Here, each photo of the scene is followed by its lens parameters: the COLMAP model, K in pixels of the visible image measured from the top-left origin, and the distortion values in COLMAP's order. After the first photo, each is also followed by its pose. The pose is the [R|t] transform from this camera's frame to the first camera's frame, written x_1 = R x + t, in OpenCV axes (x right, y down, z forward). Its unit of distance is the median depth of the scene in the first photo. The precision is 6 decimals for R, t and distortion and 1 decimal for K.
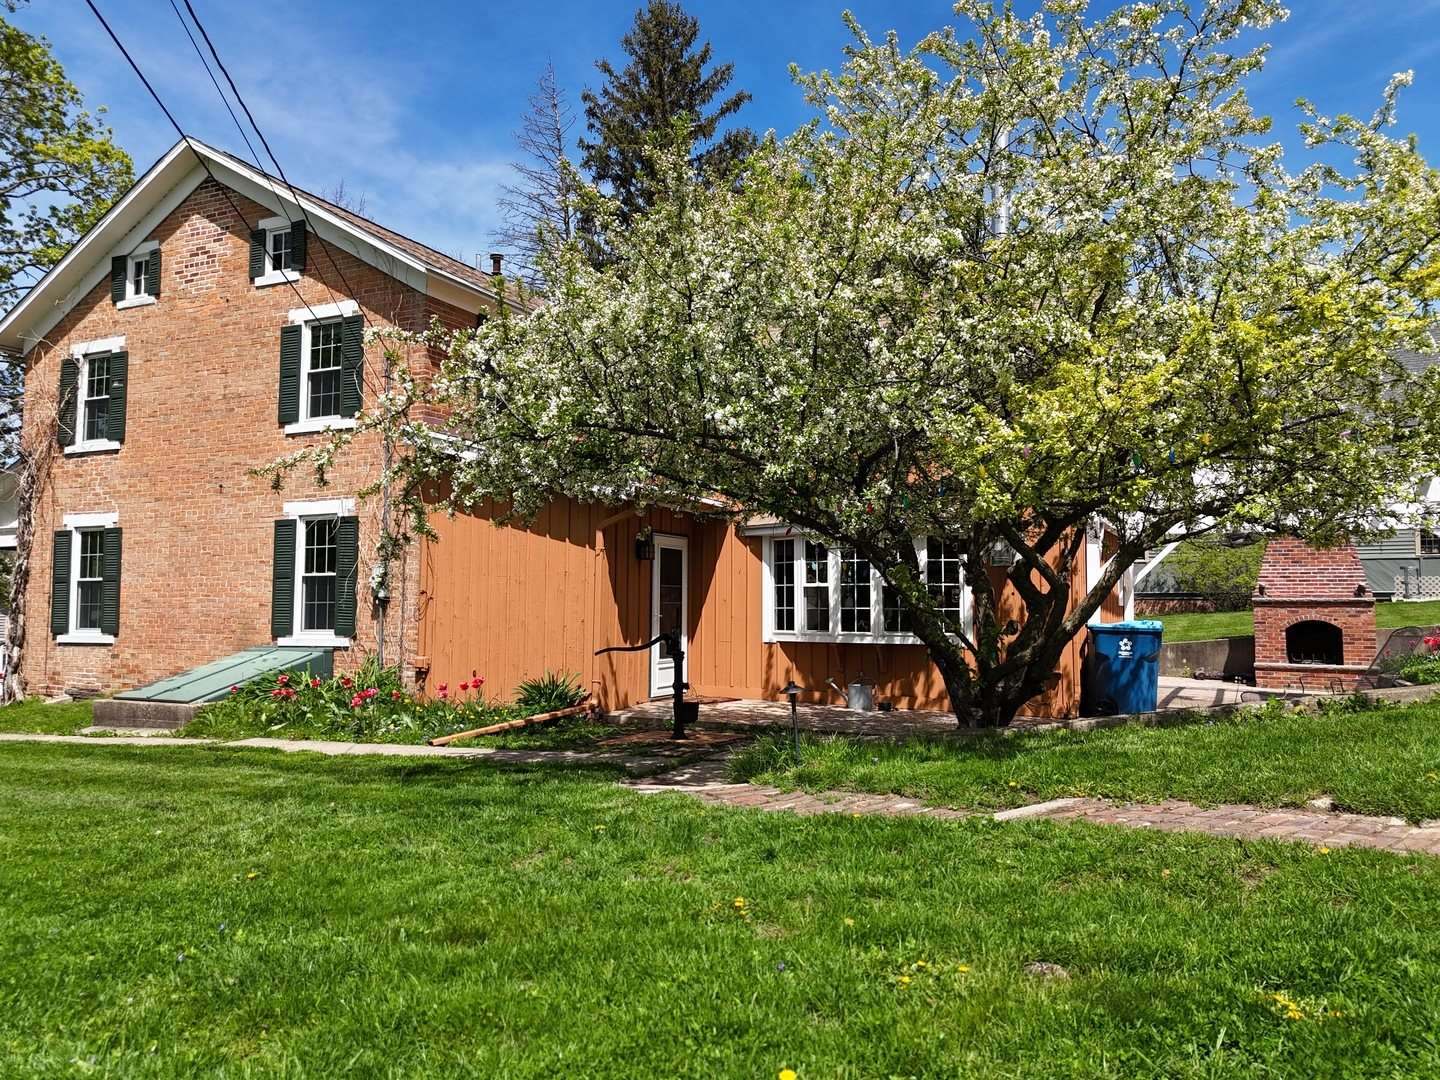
lens RADIAL K [[1053.8, 0, 712.2], [0, 1053.8, 537.8], [0, 0, 1]] dist [0.068034, -0.056335]
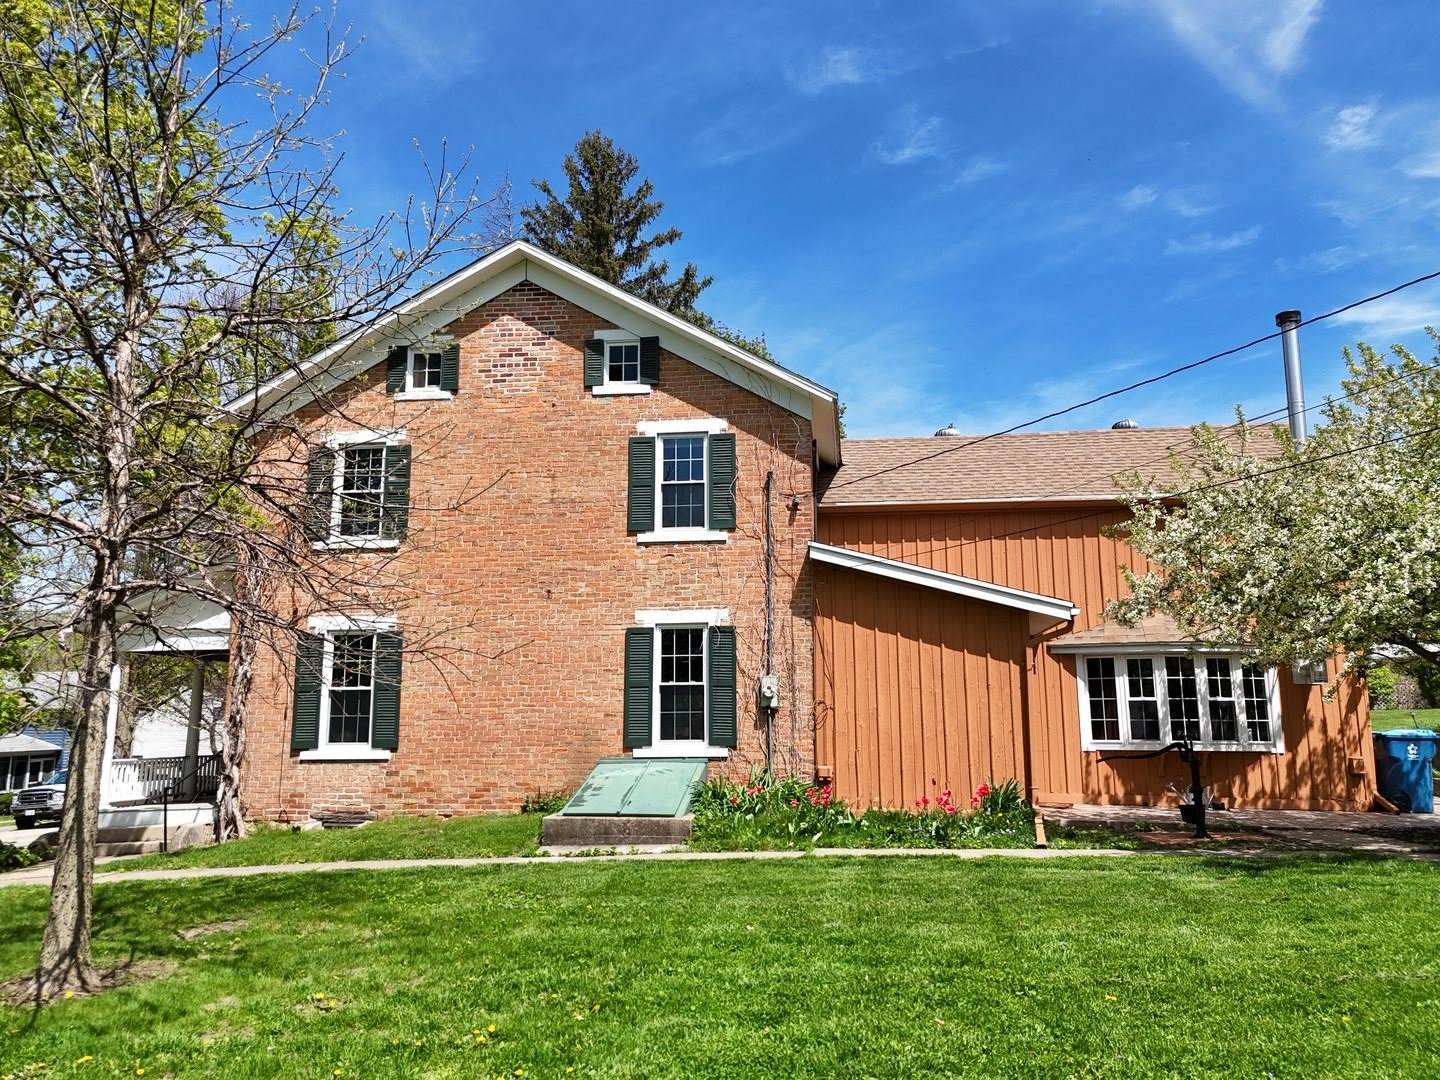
lens RADIAL K [[1053.8, 0, 705.5], [0, 1053.8, 541.7], [0, 0, 1]] dist [0.068034, -0.056335]
pose [[0.947365, 0.052095, 0.315888, -0.626683], [-0.017838, 0.993729, -0.110385, 0.009929], [-0.319657, 0.098940, 0.942353, 0.043528]]
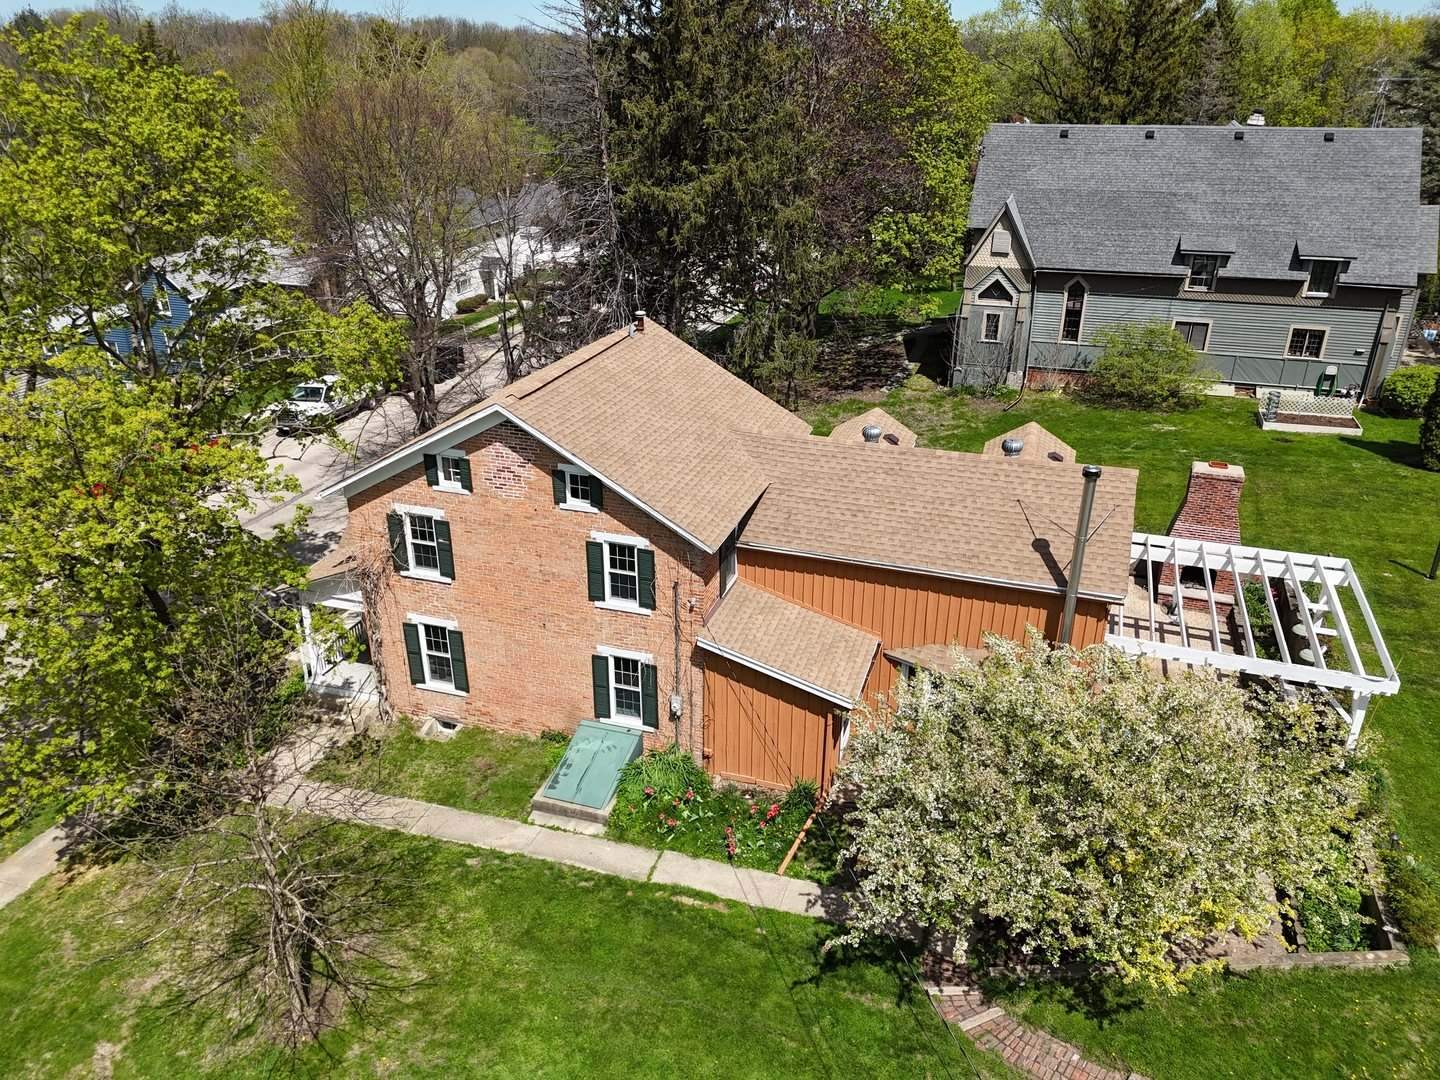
lens RADIAL K [[1053.8, 0, 717.1], [0, 1053.8, 533.7], [0, 0, 1]] dist [0.068034, -0.056335]
pose [[0.991380, -0.057791, 0.117583, -0.383076], [-0.005180, 0.879473, 0.475920, -0.870828], [-0.130915, -0.472427, 0.871593, -0.276490]]
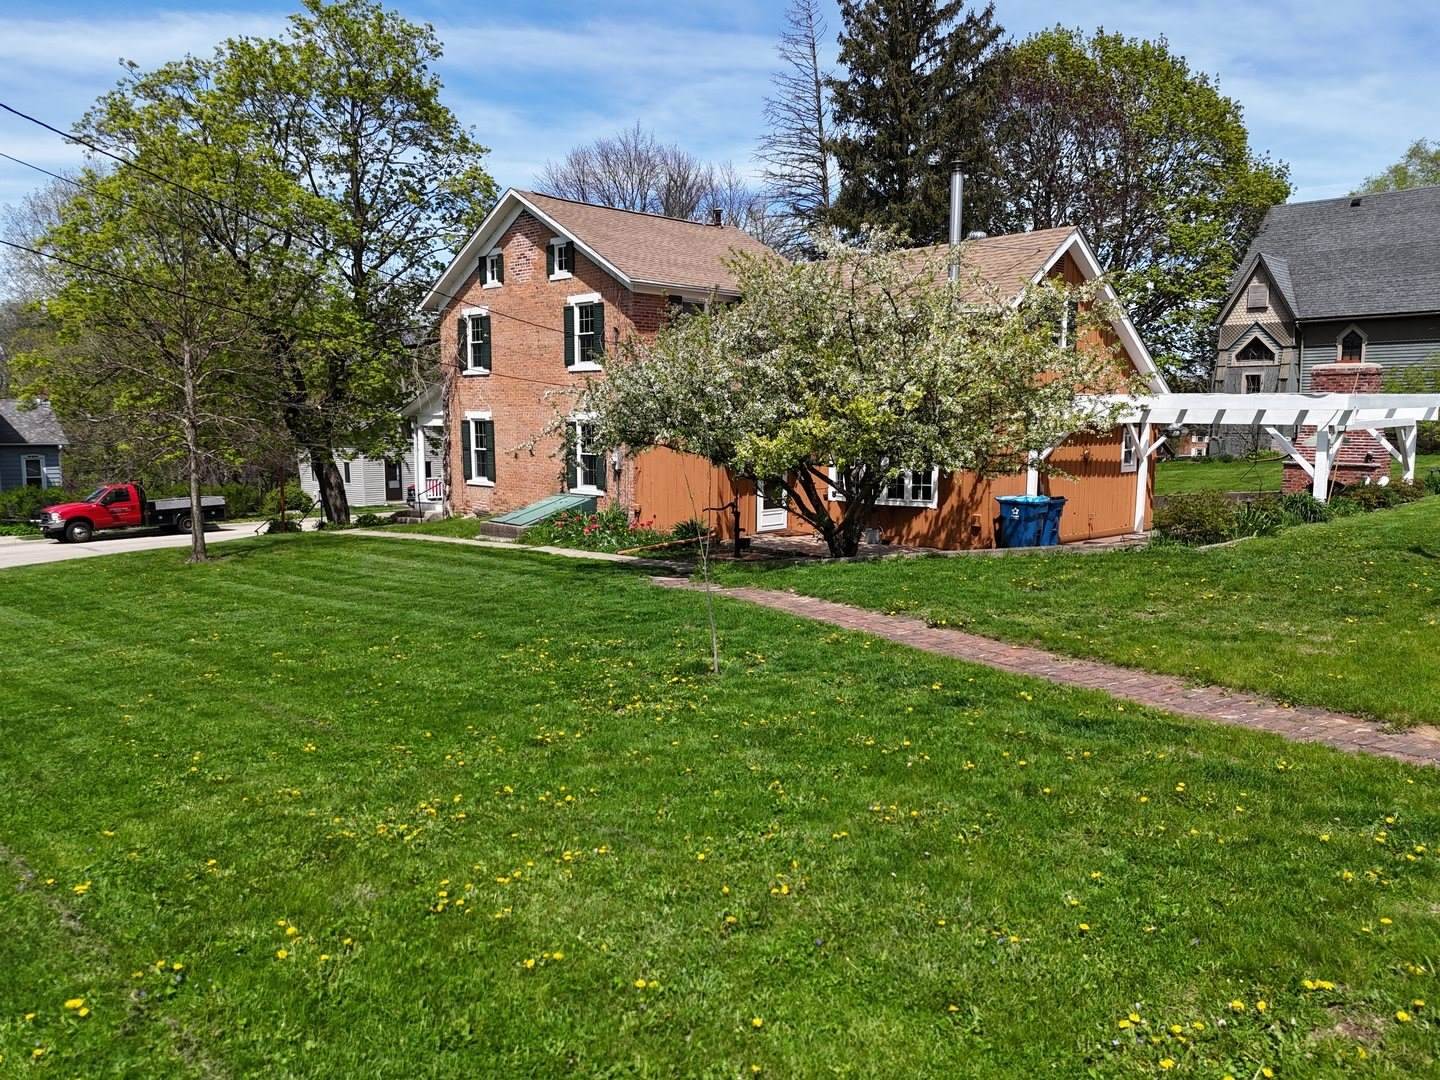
lens RADIAL K [[1053.8, 0, 721.2], [0, 1053.8, 539.8], [0, 0, 1]] dist [0.068034, -0.056335]
pose [[0.944029, 0.037824, -0.327688, 0.388235], [0.024438, 0.982655, 0.183828, -0.132284], [0.328957, -0.181547, 0.926730, -0.534356]]
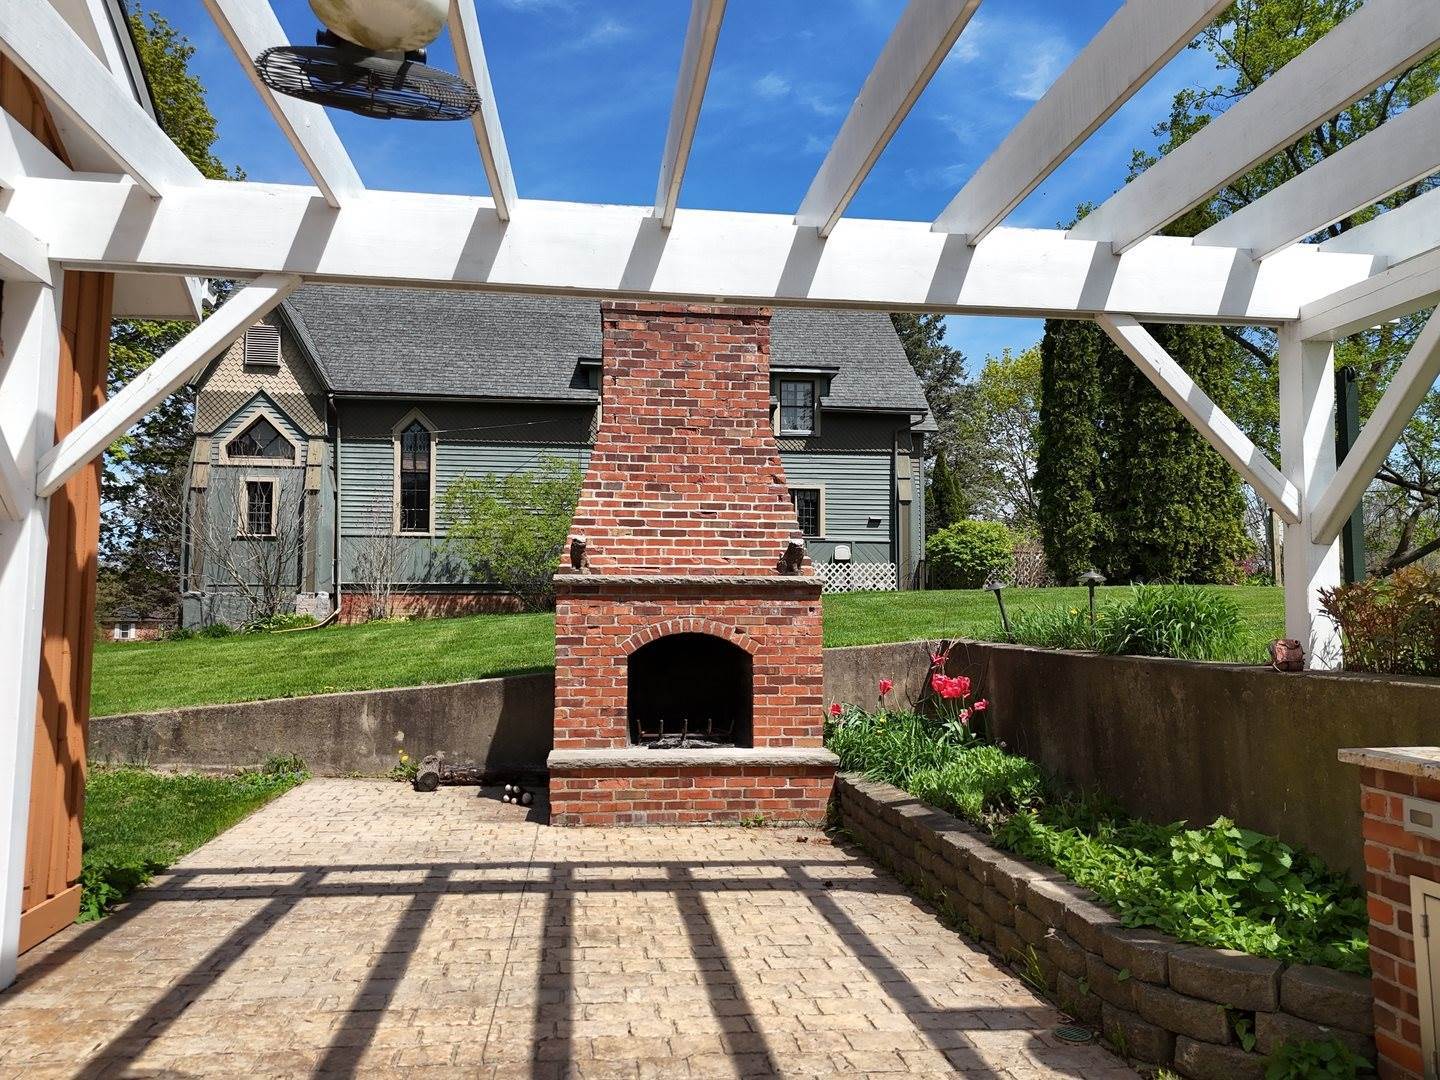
lens RADIAL K [[1053.8, 0, 706.9], [0, 1053.8, 543.0], [0, 0, 1]] dist [0.068034, -0.056335]
pose [[0.833121, 0.034333, 0.552024, 0.454867], [-0.036695, 0.999304, -0.006770, 0.060107], [-0.551872, -0.014616, 0.833800, 0.871568]]
